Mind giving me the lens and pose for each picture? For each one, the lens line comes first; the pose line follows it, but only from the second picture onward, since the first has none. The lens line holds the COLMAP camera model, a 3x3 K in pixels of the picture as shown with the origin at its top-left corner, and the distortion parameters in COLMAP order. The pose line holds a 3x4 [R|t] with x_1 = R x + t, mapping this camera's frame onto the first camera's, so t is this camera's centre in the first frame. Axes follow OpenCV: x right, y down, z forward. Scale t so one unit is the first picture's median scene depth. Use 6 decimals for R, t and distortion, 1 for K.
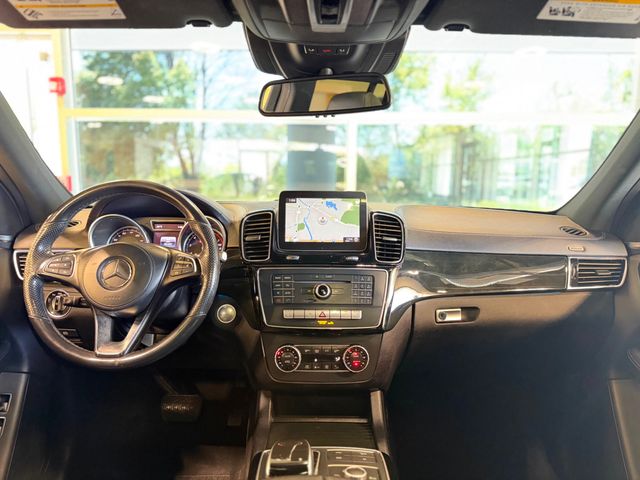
lens RADIAL K [[452.4, 0, 320.0], [0, 452.4, 240.0], [0, 0, 1]] dist [0.040926, -0.002905]
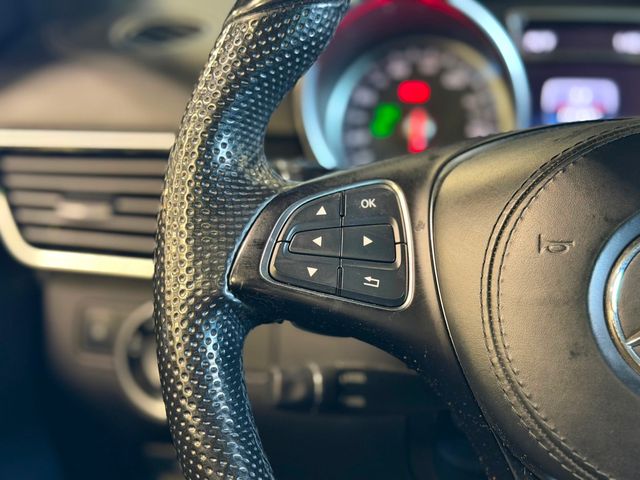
lens RADIAL K [[963.2, 0, 320.0], [0, 963.2, 240.0], [0, 0, 1]] dist [0.198486, -0.028988]
pose [[0.996950, 0.027388, -0.073081, -0.510862], [-0.015625, 0.987487, 0.156922, -0.006782], [0.076464, -0.155302, 0.984903, 0.570458]]
